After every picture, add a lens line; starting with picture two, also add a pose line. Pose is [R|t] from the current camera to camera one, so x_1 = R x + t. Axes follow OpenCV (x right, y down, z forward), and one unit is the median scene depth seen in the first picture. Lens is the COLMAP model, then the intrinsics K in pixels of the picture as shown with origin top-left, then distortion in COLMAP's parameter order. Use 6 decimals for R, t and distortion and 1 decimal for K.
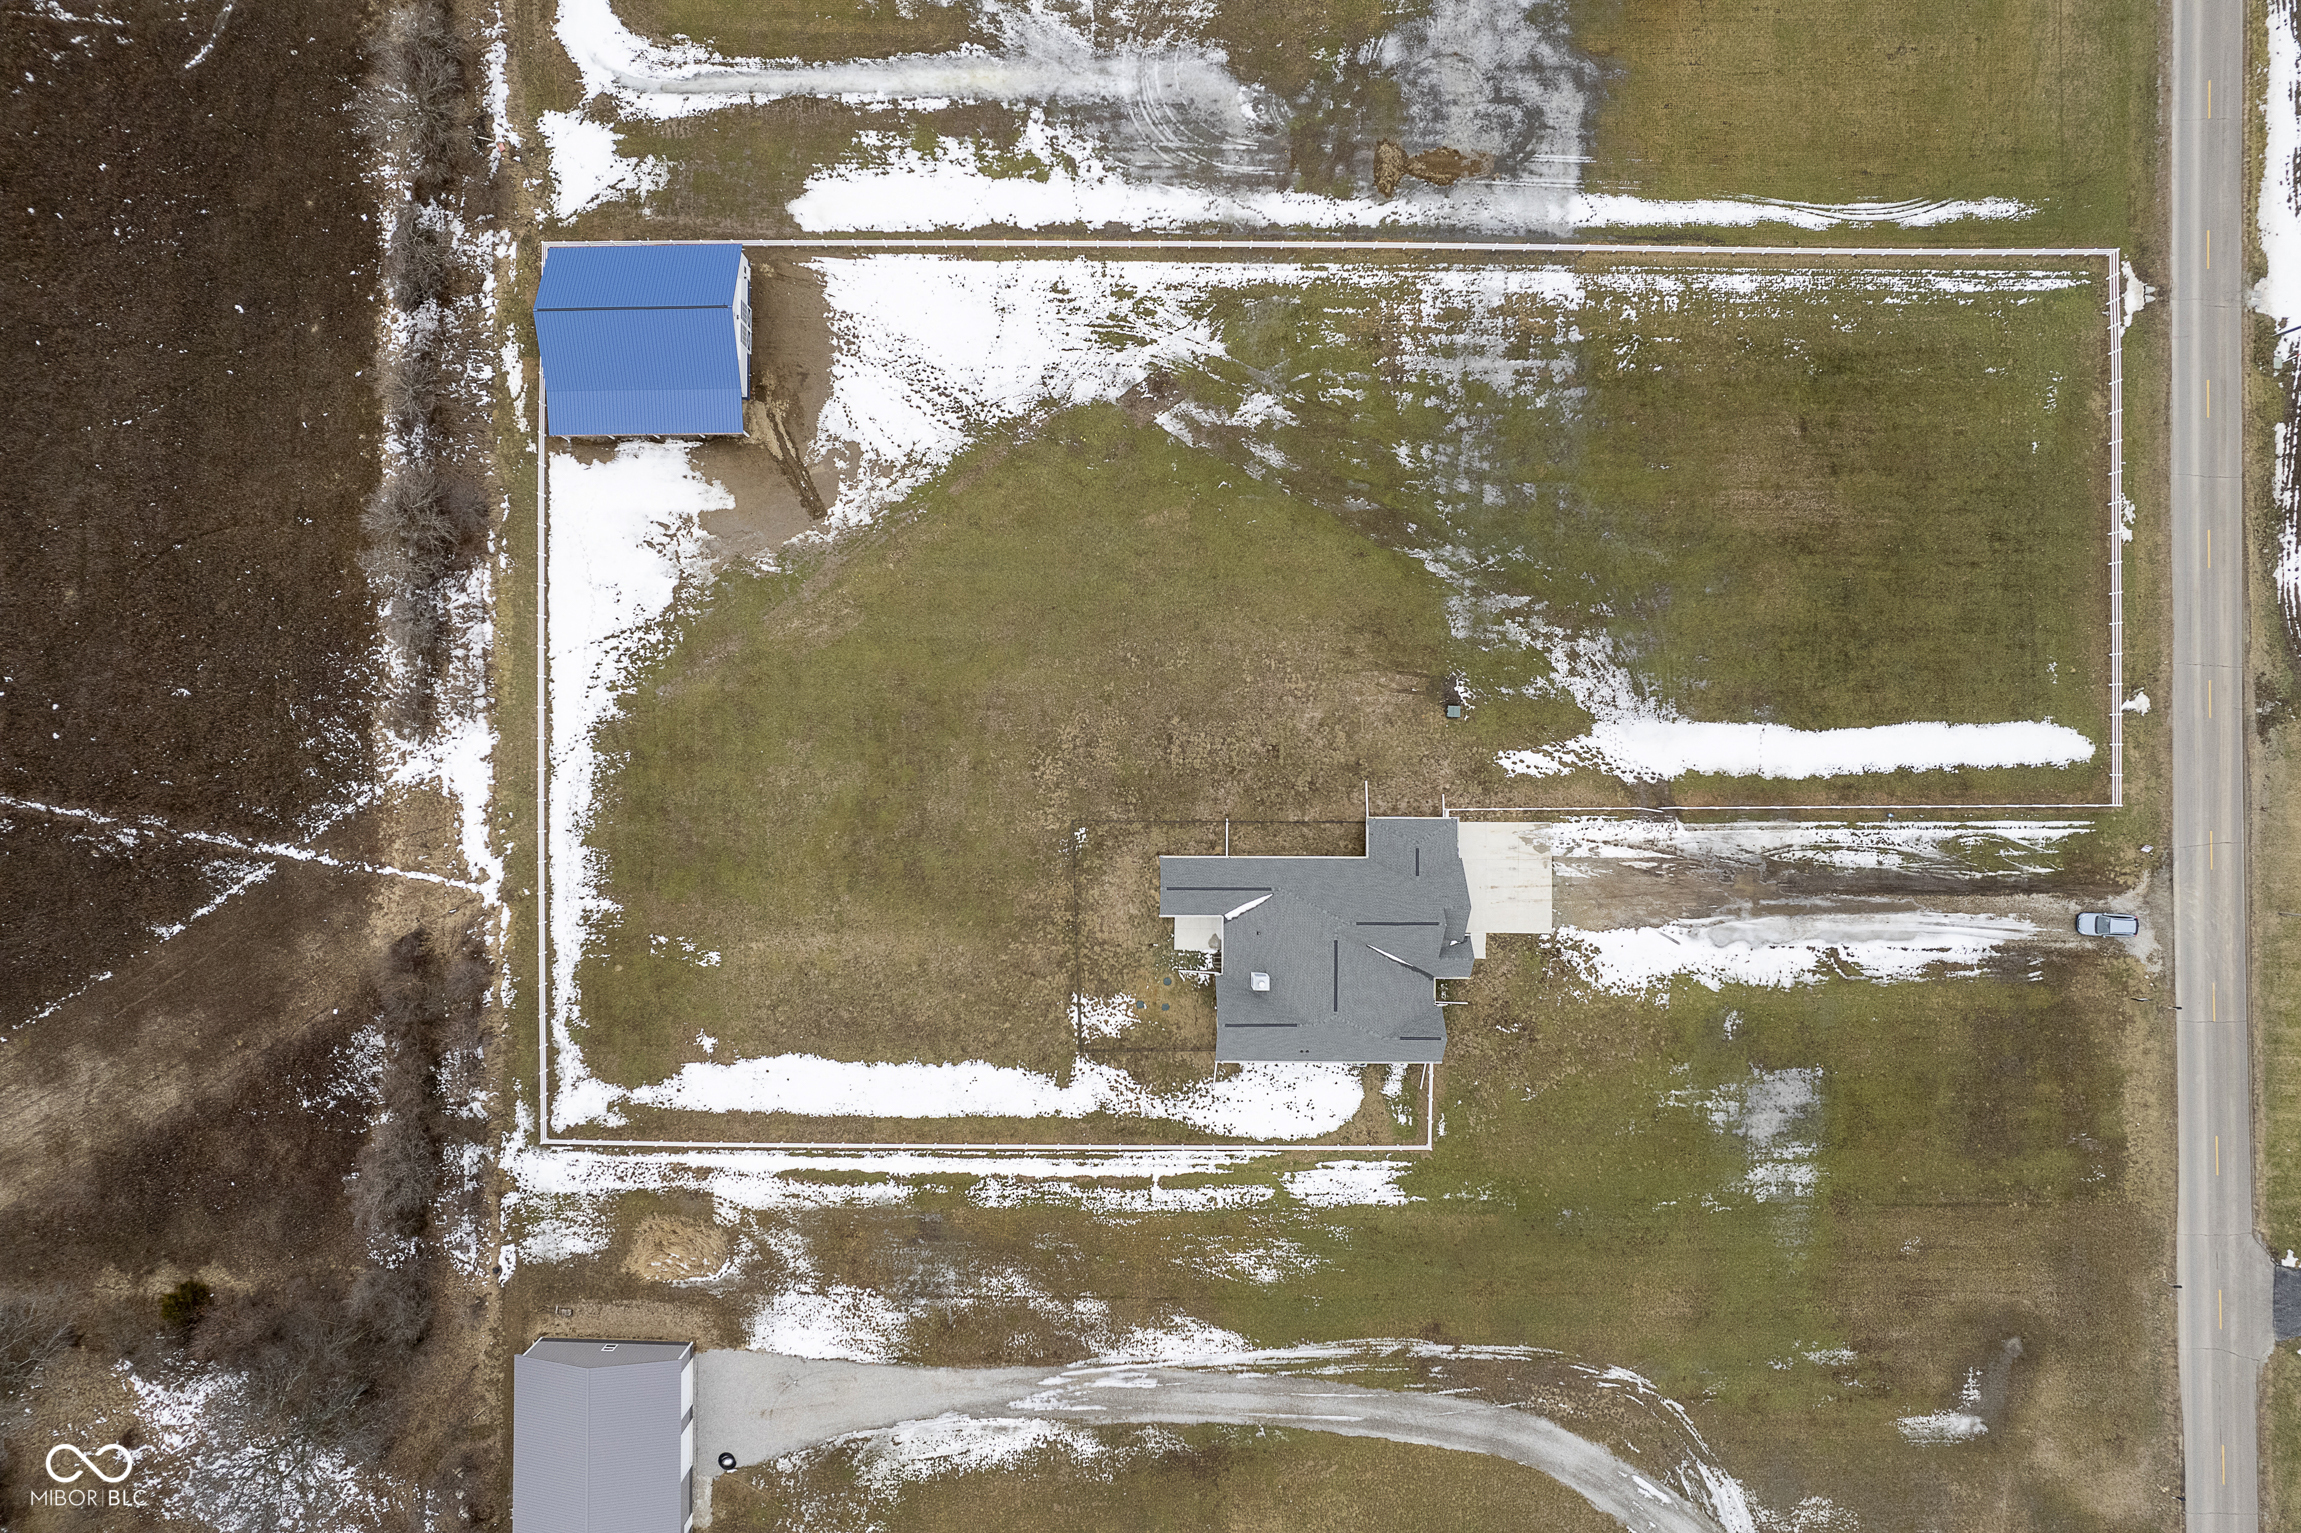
lens RADIAL K [[1496.0, 0, 1145.4], [0, 1496.0, 775.8], [0, 0, 1]] dist [-0.046745, 0.014638]
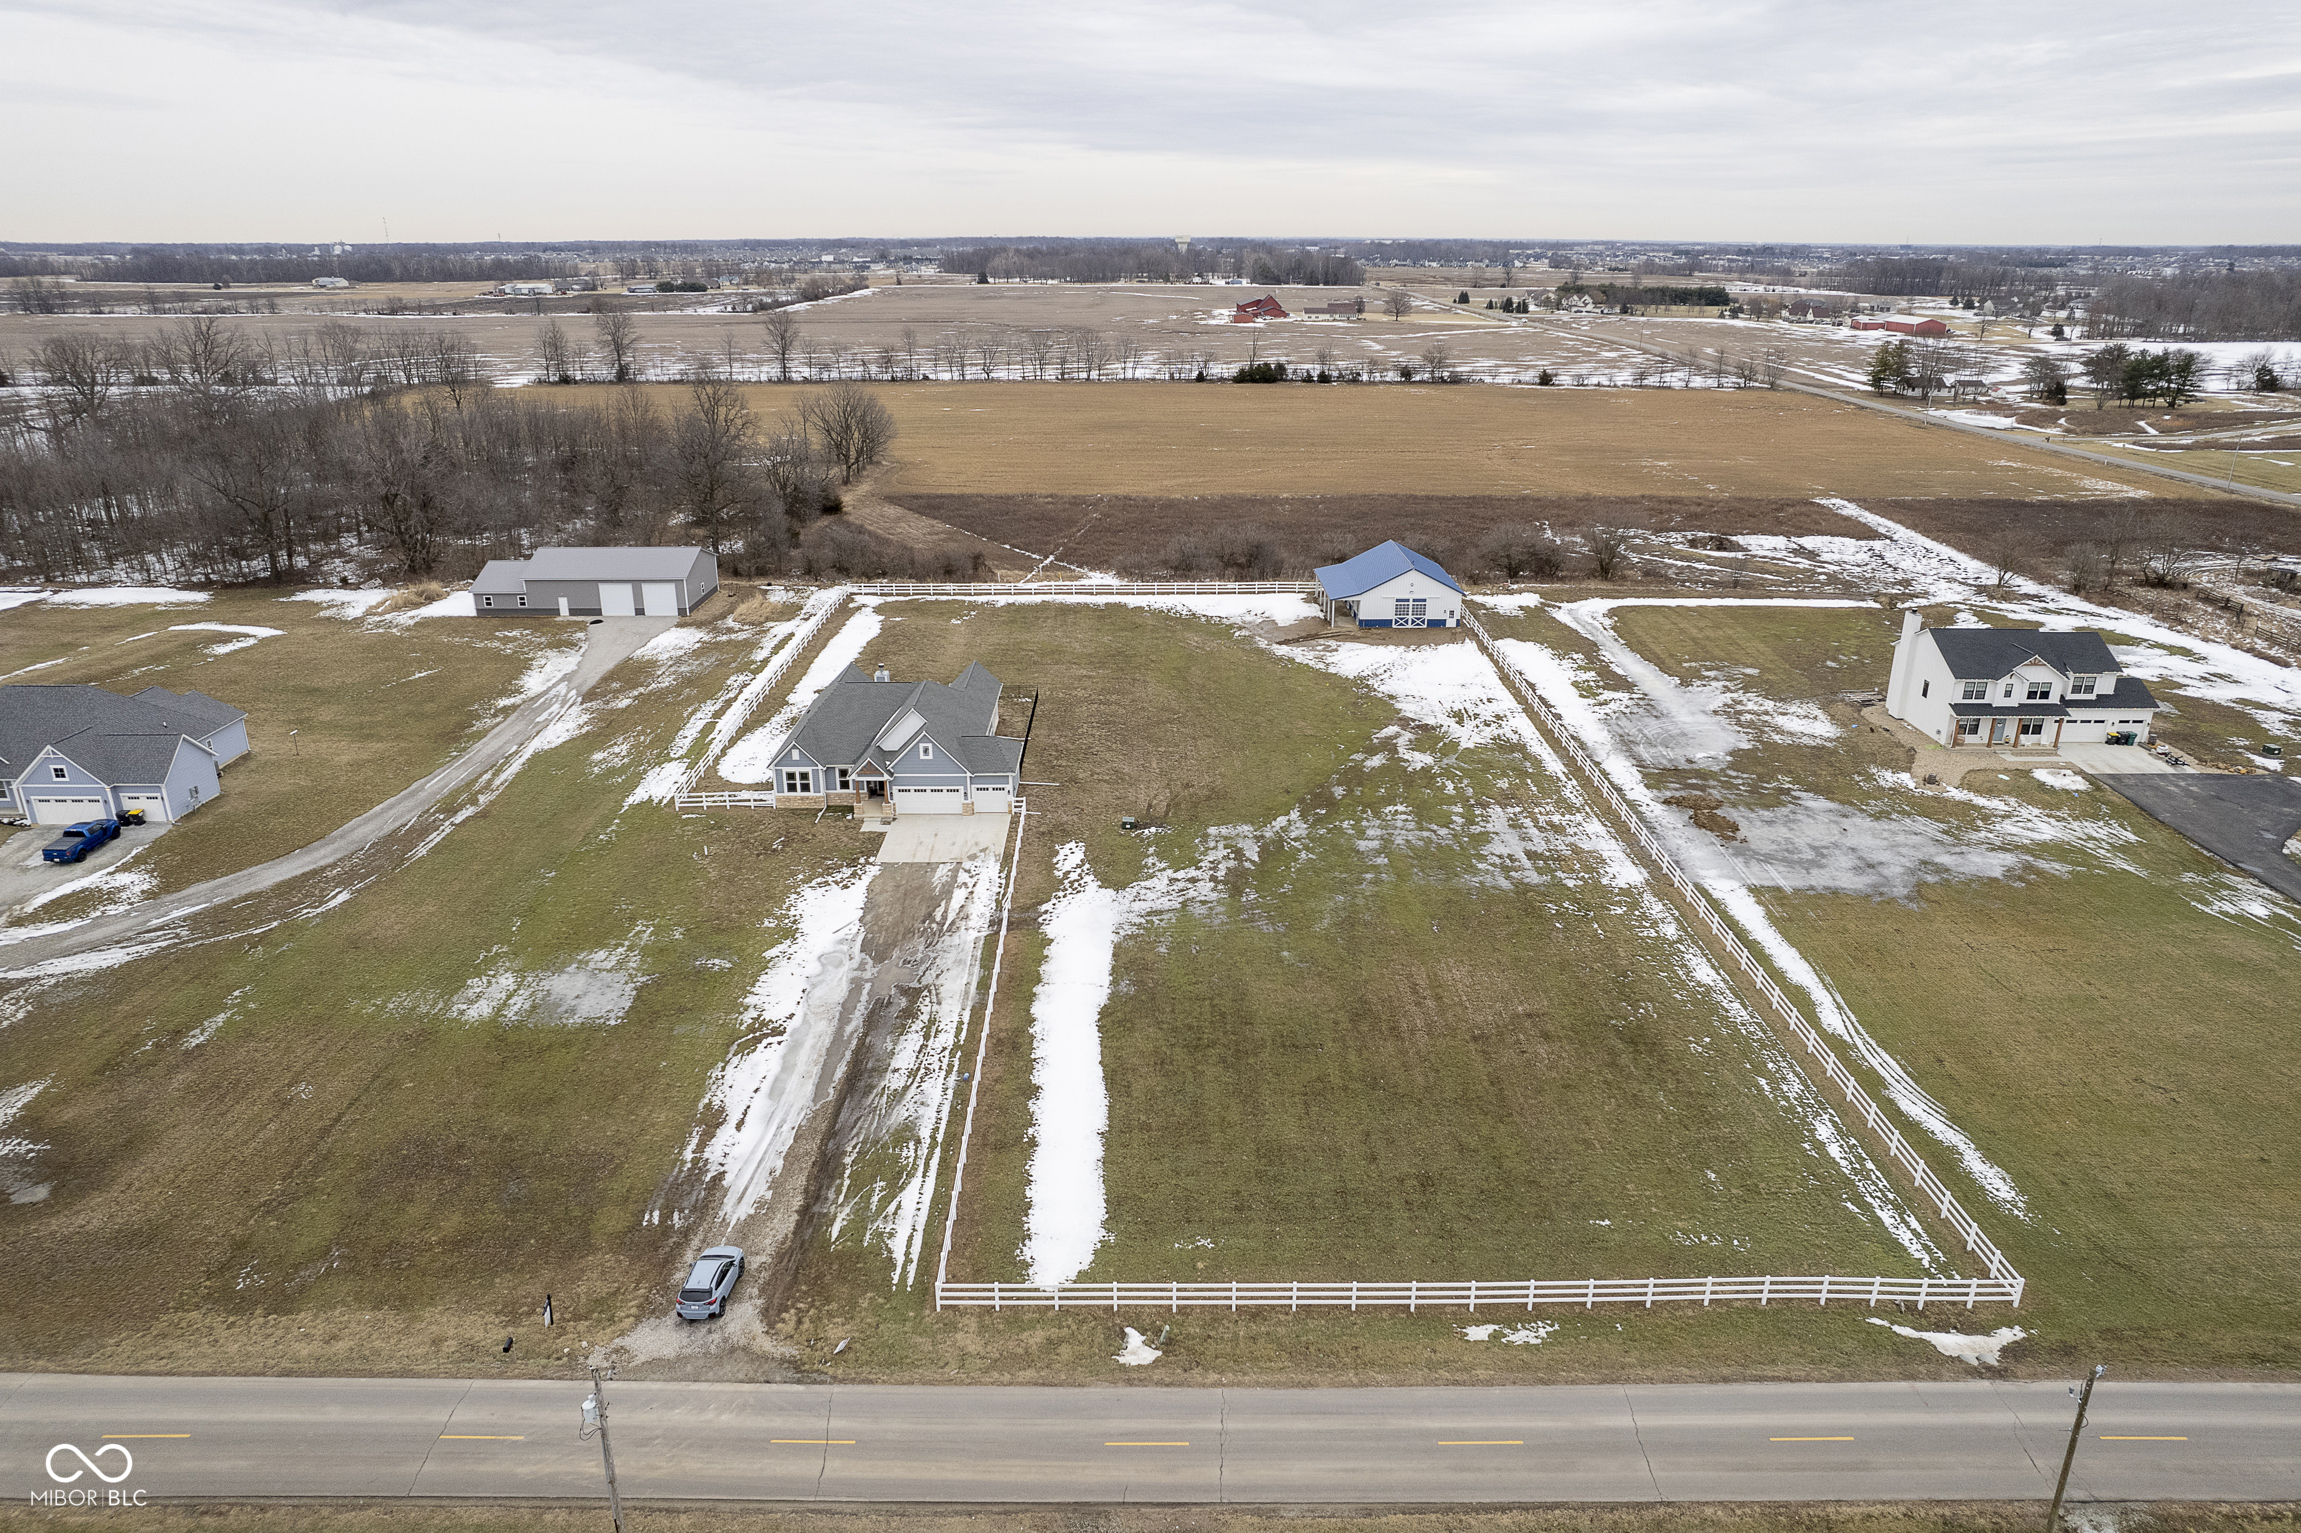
lens RADIAL K [[1496.0, 0, 1133.0], [0, 1496.0, 762.9], [0, 0, 1]] dist [-0.046745, 0.014638]
pose [[-0.004063, 0.341294, -0.939948, 1.071407], [-0.999851, 0.014396, 0.009549, -0.055258], [0.016790, 0.939846, 0.341184, 0.643176]]
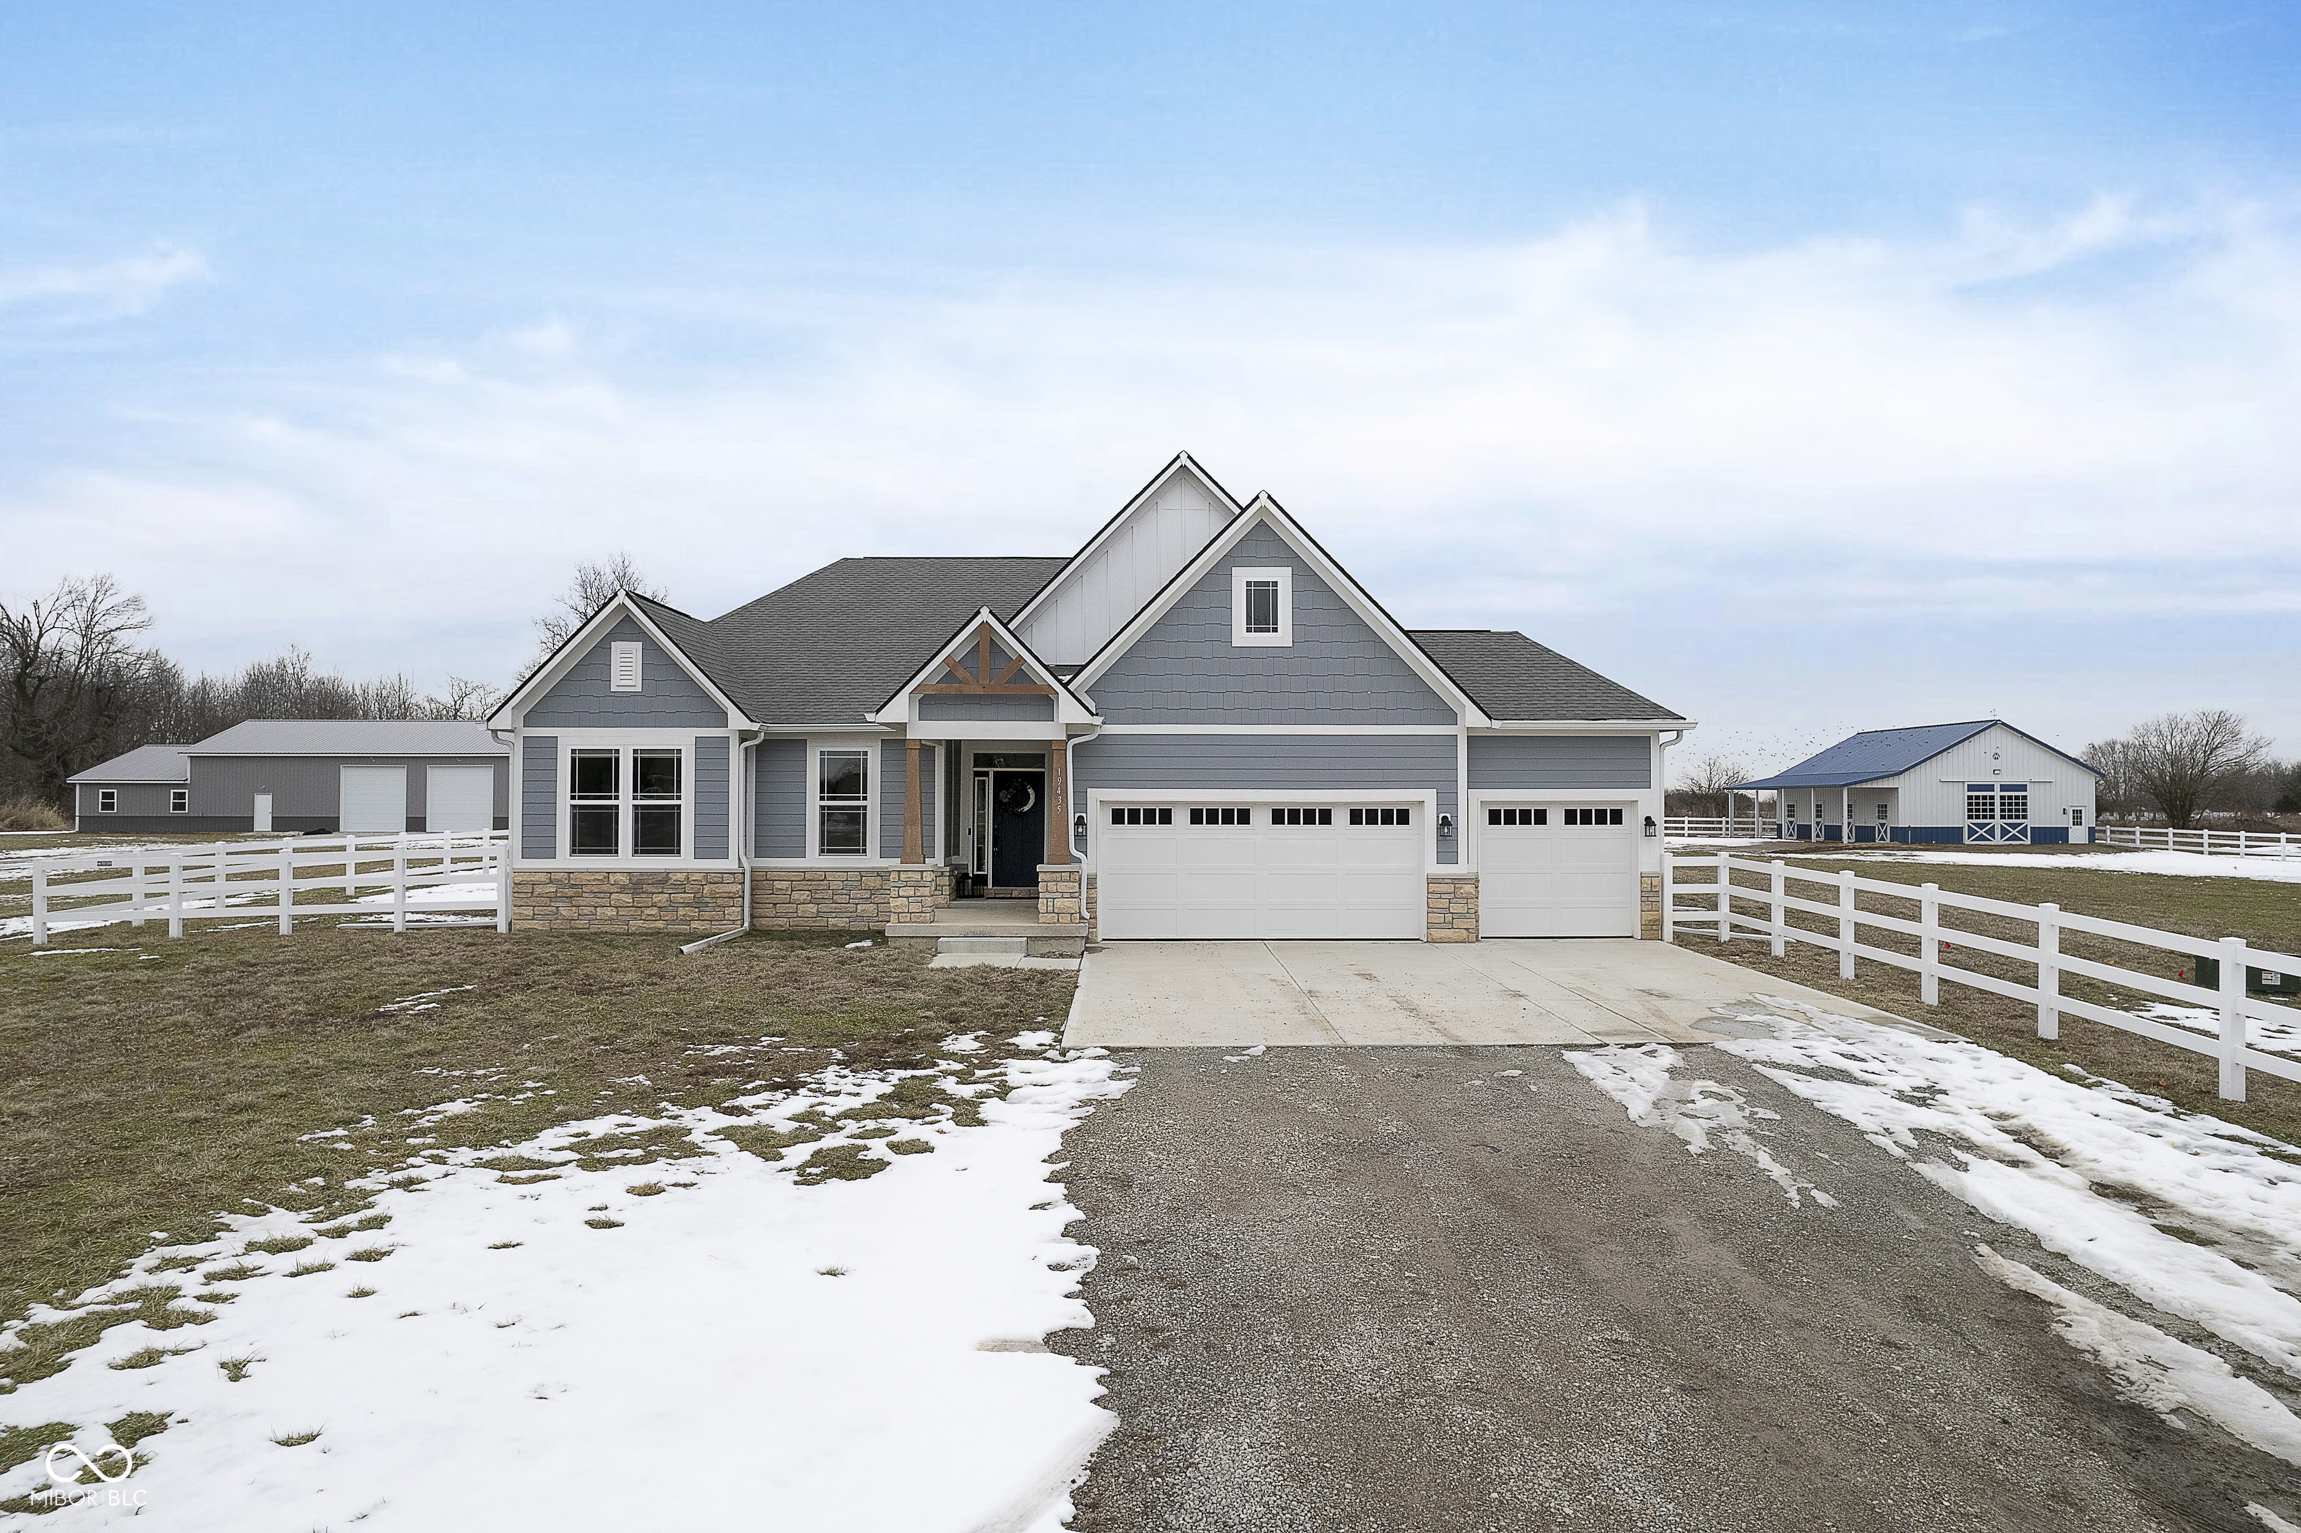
lens RADIAL K [[1496.0, 0, 1158.4], [0, 1496.0, 782.2], [0, 0, 1]] dist [-0.046745, 0.014638]
pose [[0.030200, -0.006284, -0.999524, 0.390007], [-0.999519, 0.006890, -0.030243, 0.100393], [0.007077, 0.999957, -0.006073, 0.972741]]
